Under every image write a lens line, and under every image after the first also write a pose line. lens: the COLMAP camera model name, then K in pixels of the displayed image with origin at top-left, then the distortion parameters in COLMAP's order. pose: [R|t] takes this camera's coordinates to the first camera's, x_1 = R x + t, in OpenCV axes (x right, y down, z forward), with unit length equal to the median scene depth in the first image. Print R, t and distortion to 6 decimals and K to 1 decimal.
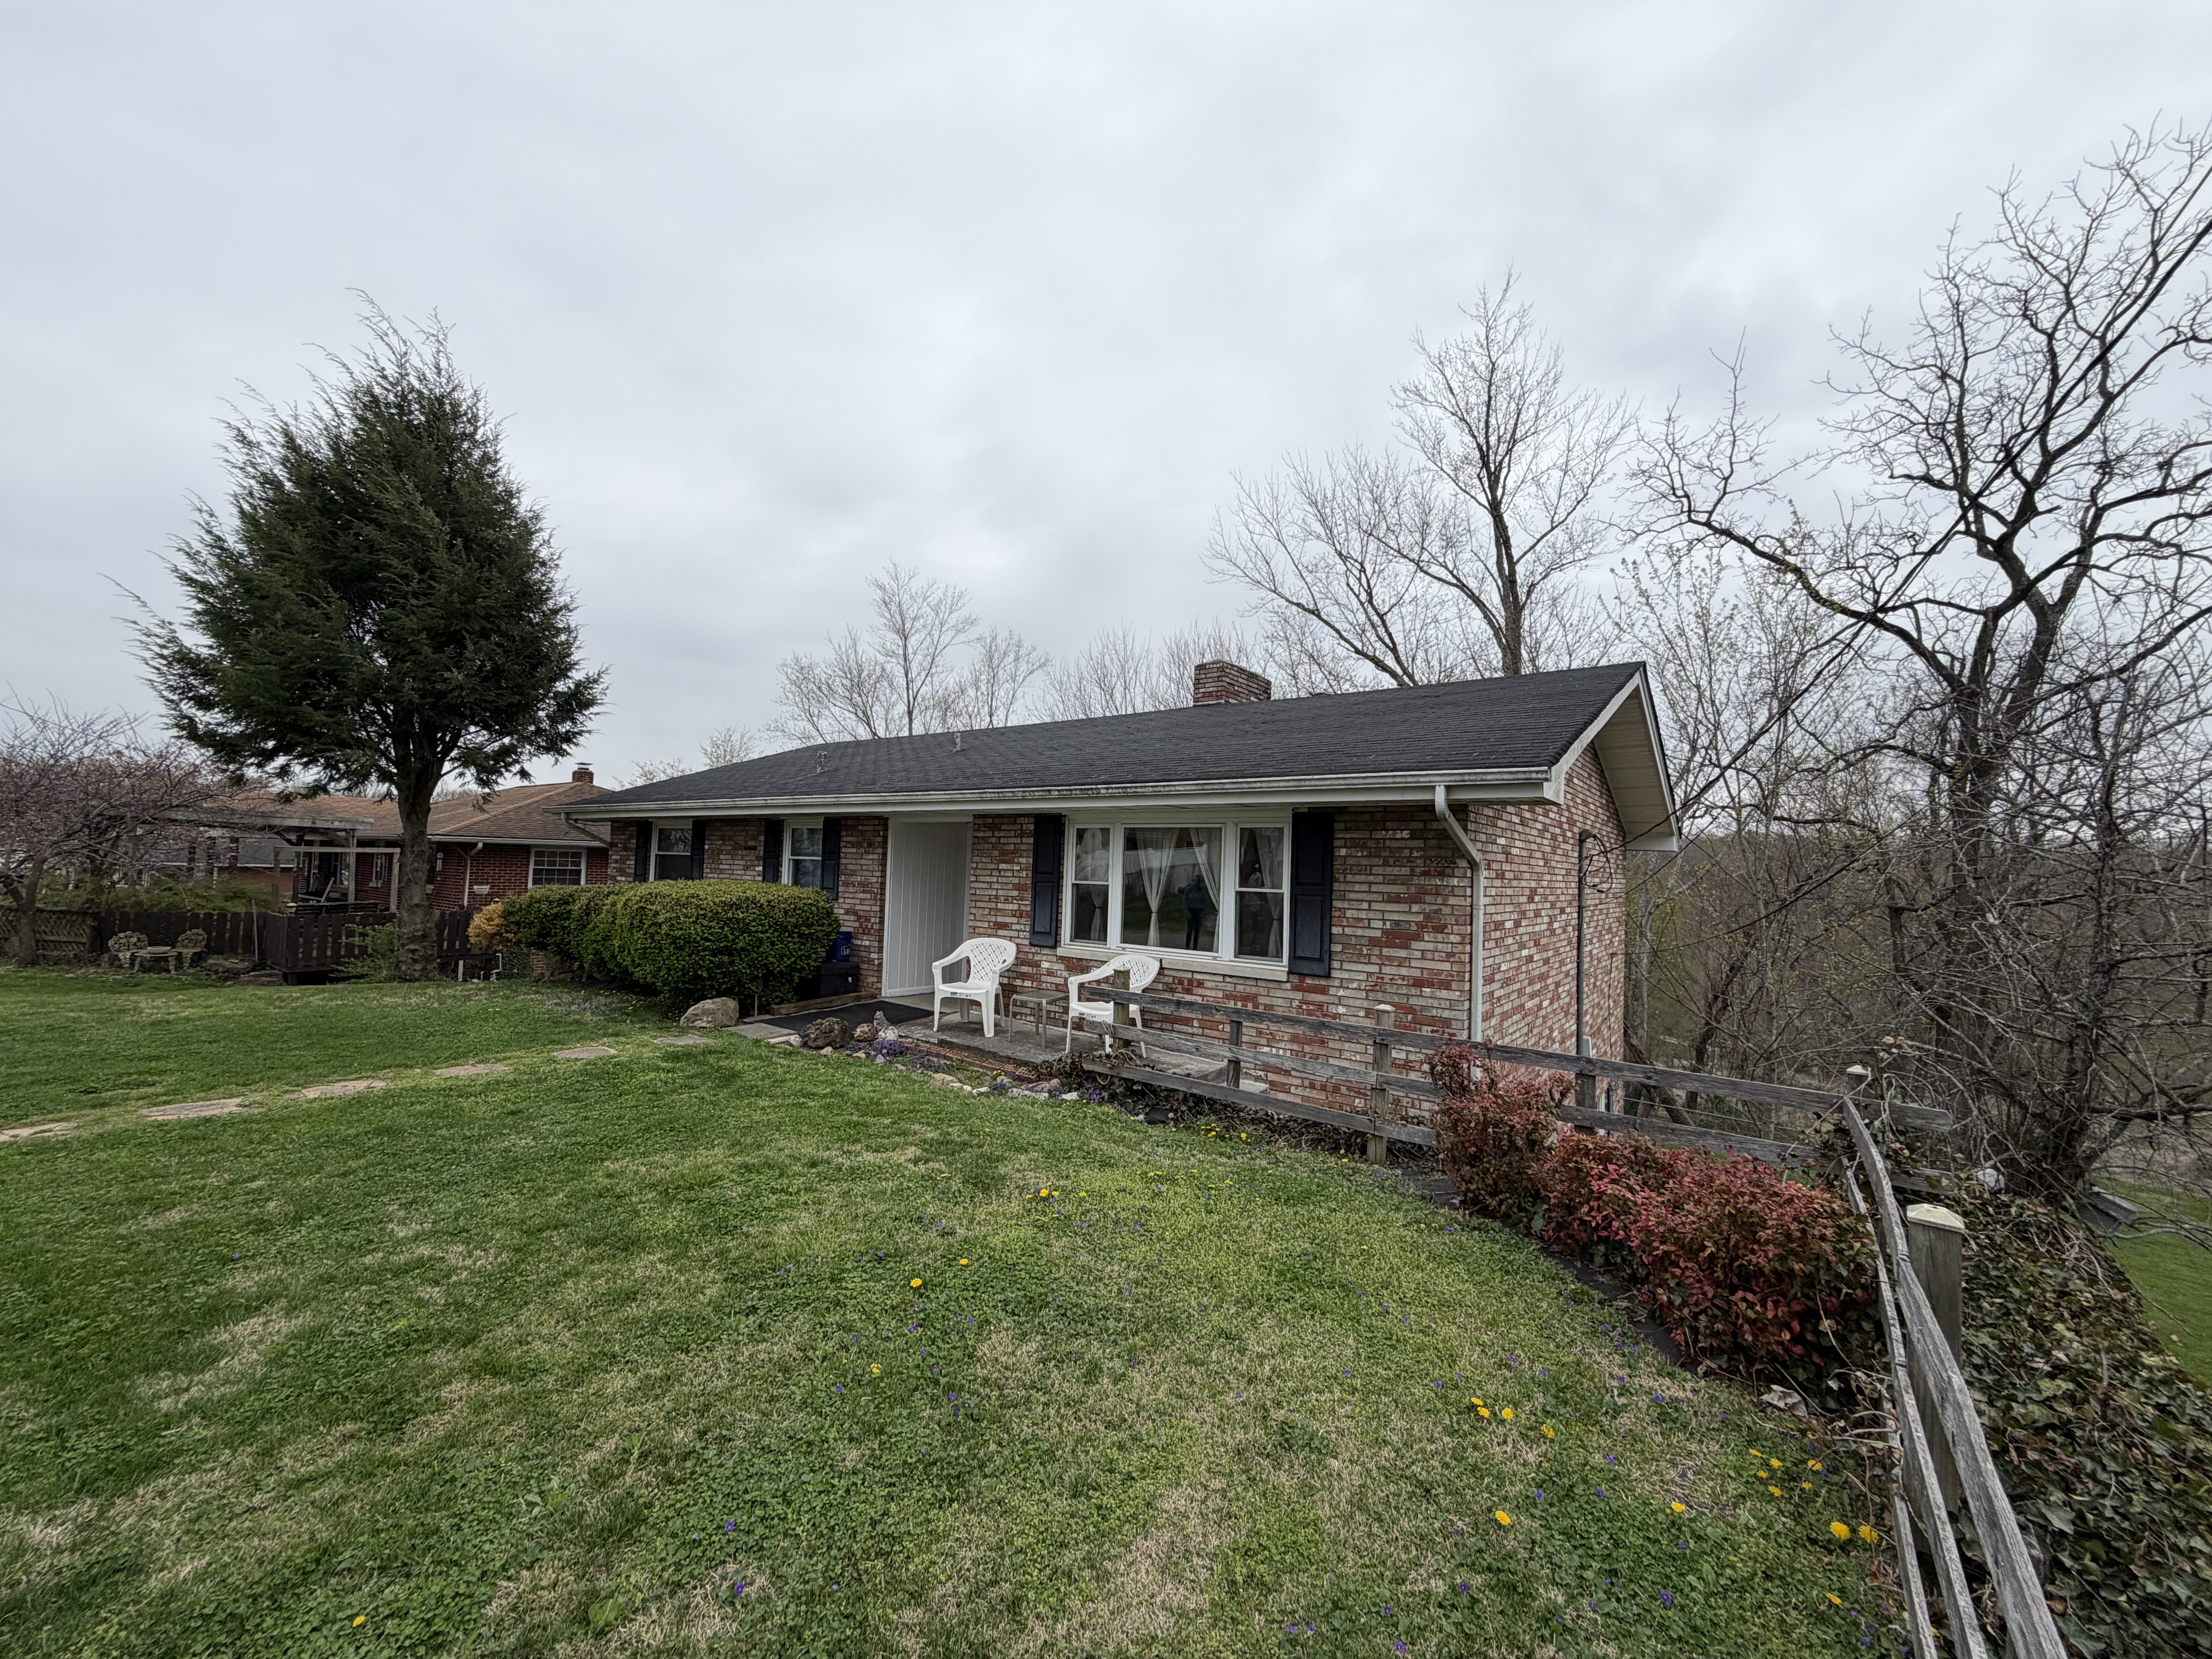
lens RADIAL K [[881.6, 0, 1102.2], [0, 881.6, 832.1], [0, 0, 1]] dist [0.001213, 0.000102]
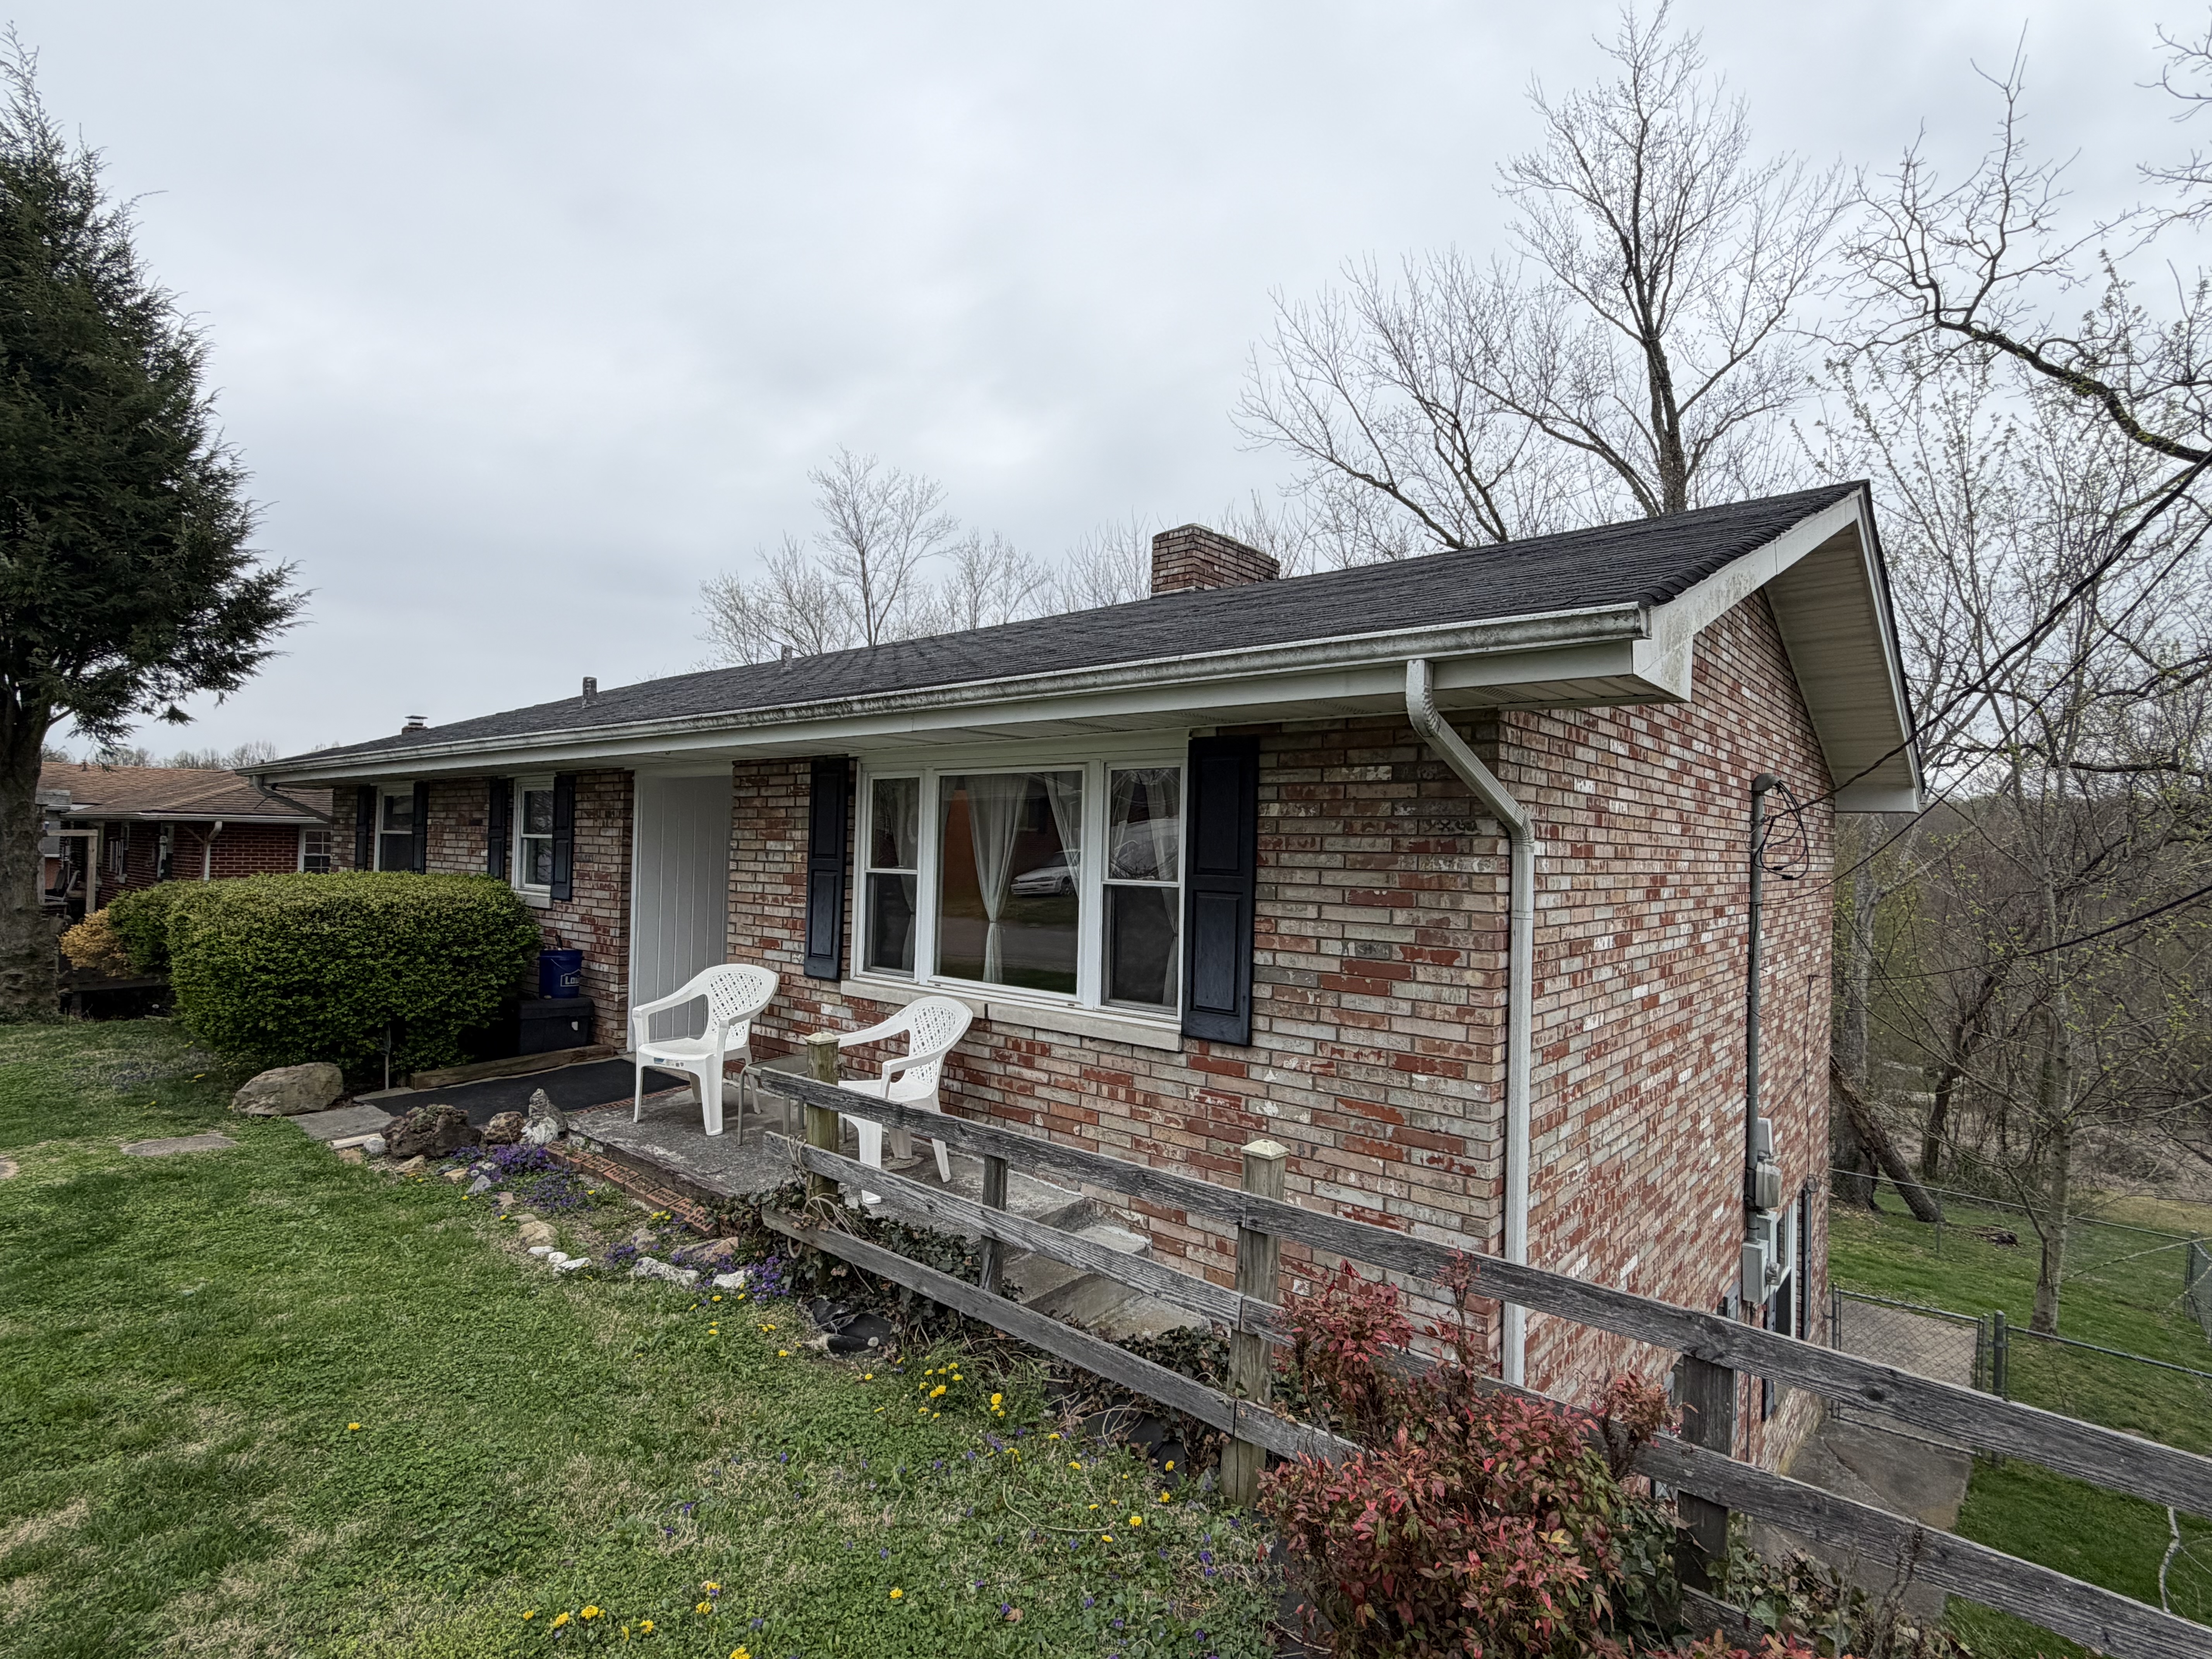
lens RADIAL K [[1100.6, 0, 1107.0], [0, 1100.6, 833.1], [0, 0, 1]] dist [-0.000556, 0.001412]
pose [[0.998618, -0.010350, -0.051520, 0.142255], [0.011678, 0.999606, 0.025538, 0.012624], [0.051235, -0.026105, 0.998345, 0.232297]]
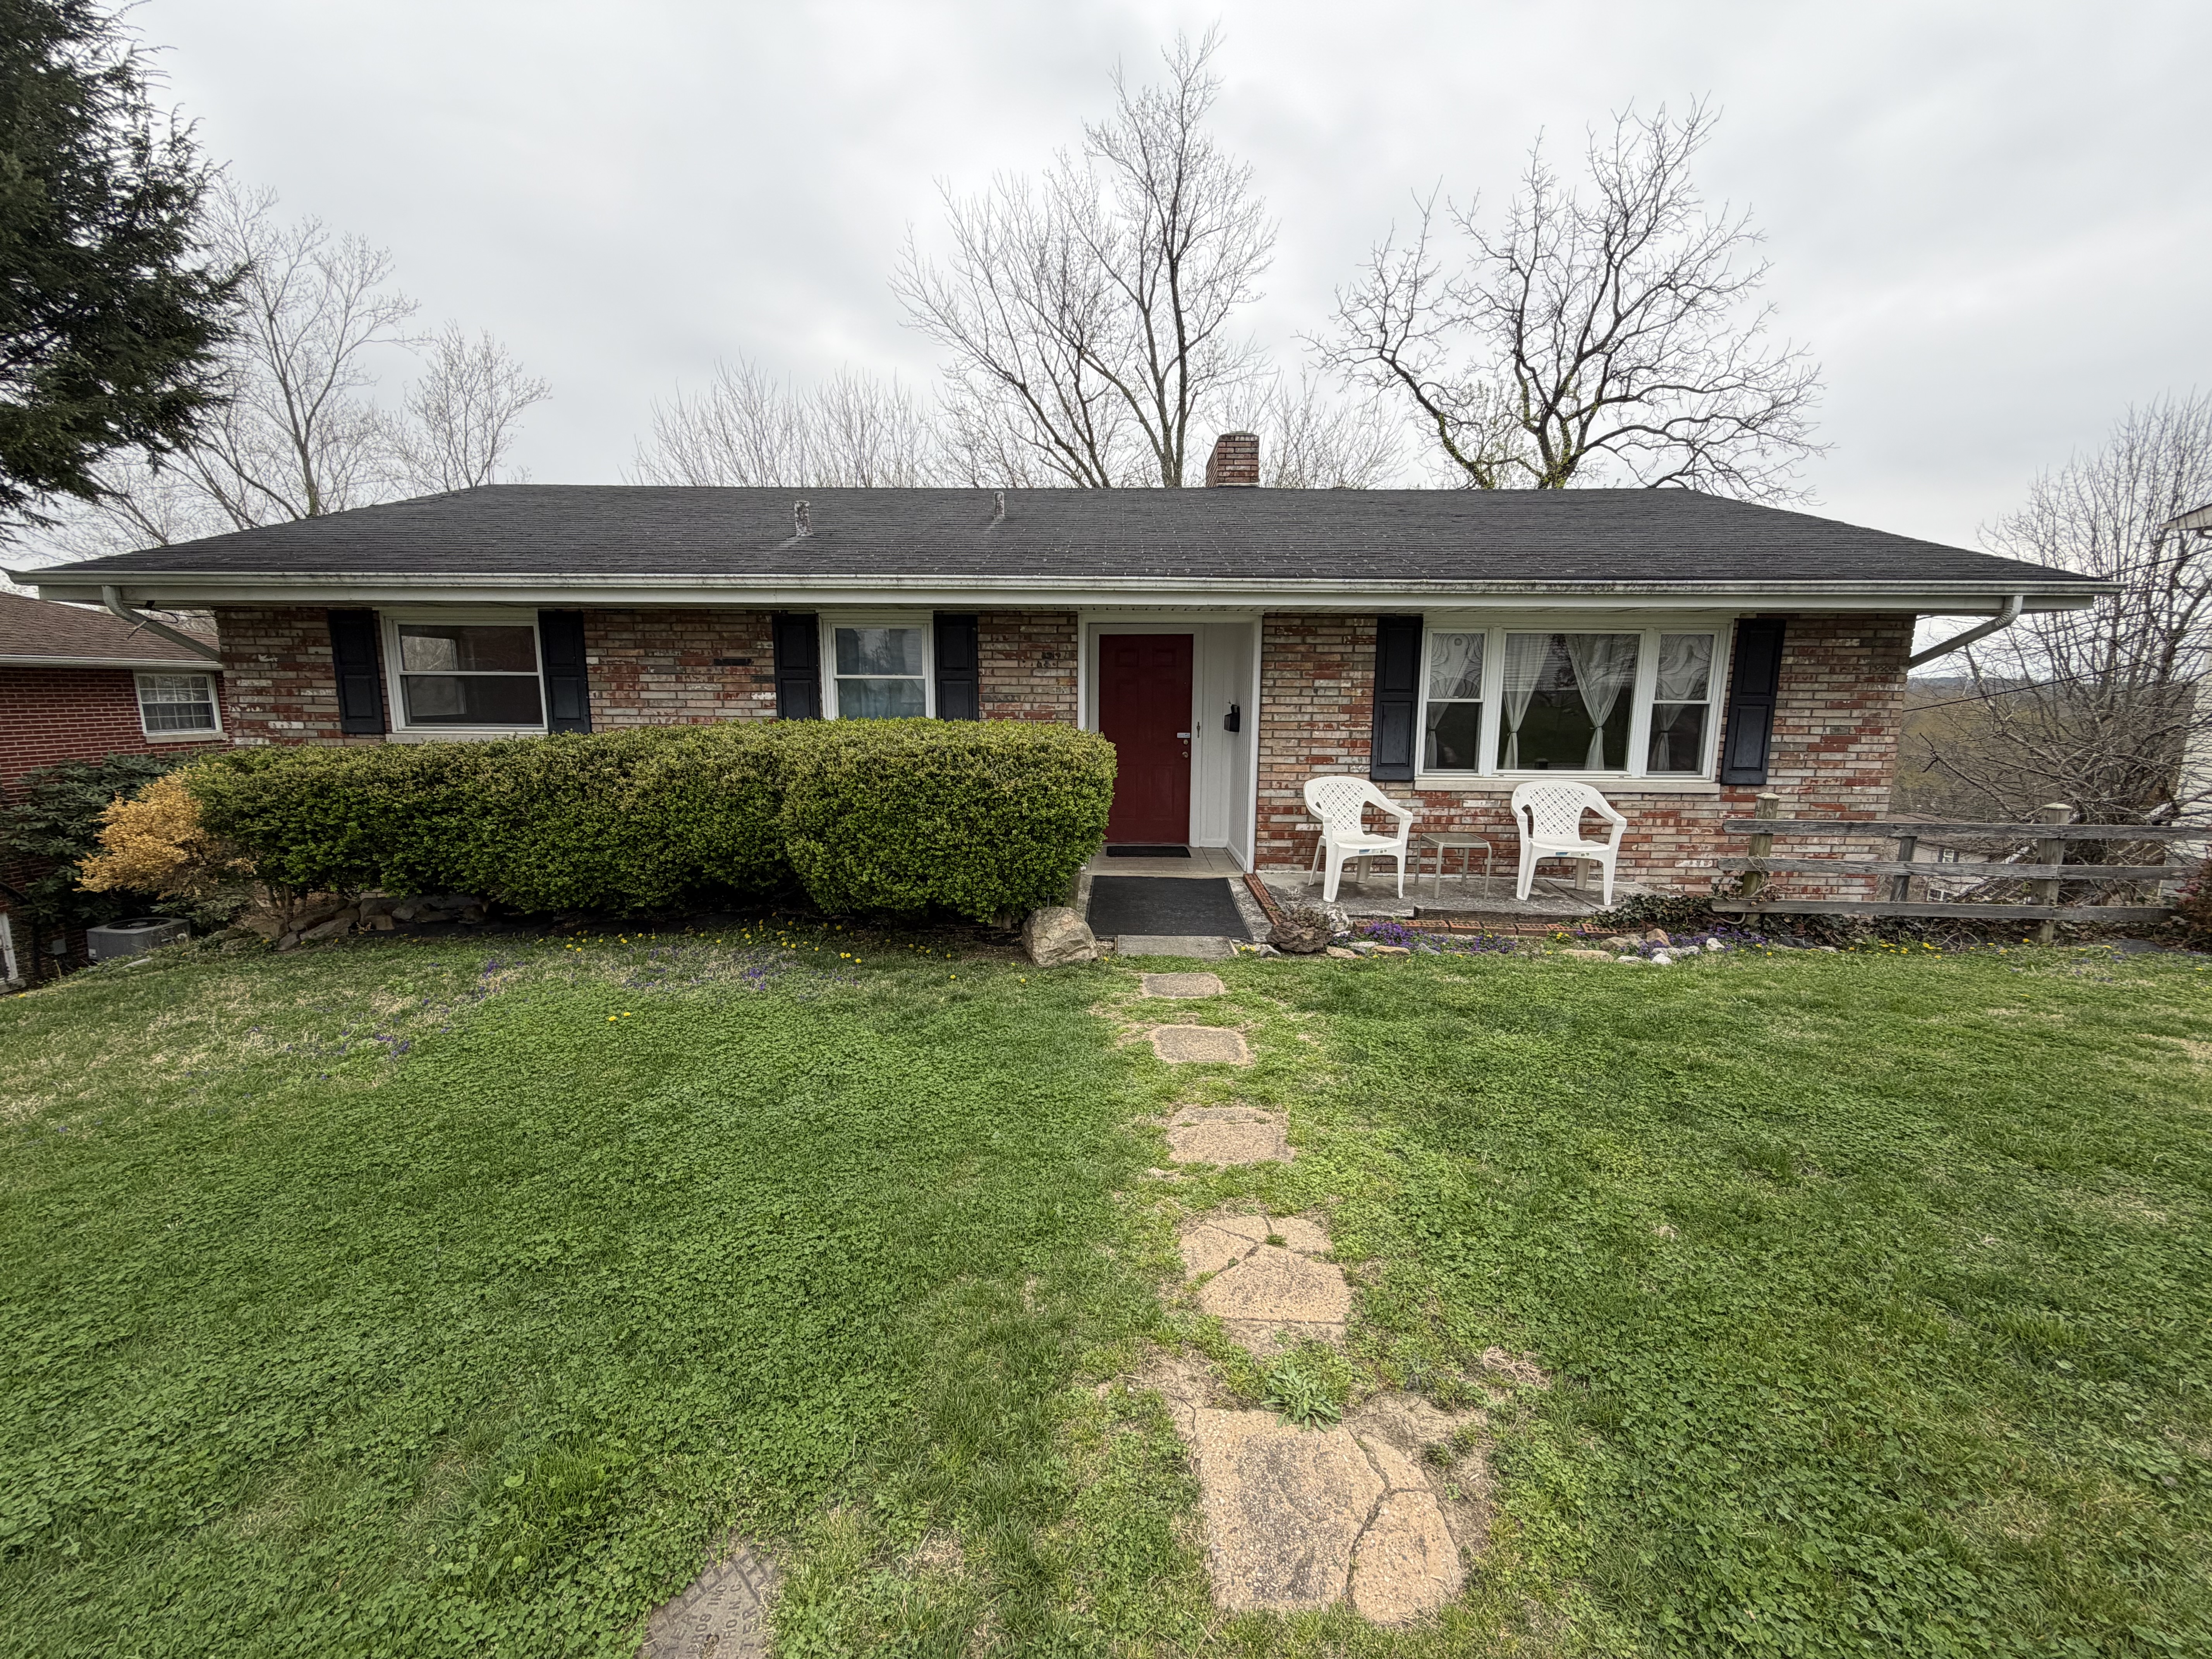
lens RADIAL K [[881.6, 0, 1103.5], [0, 881.6, 824.3], [0, 0, 1]] dist [0.001213, 0.000102]
pose [[0.806391, -0.116497, 0.579795, -0.658990], [-0.005675, 0.978836, 0.204569, 0.002907], [-0.591355, -0.168253, 0.788663, 0.438109]]
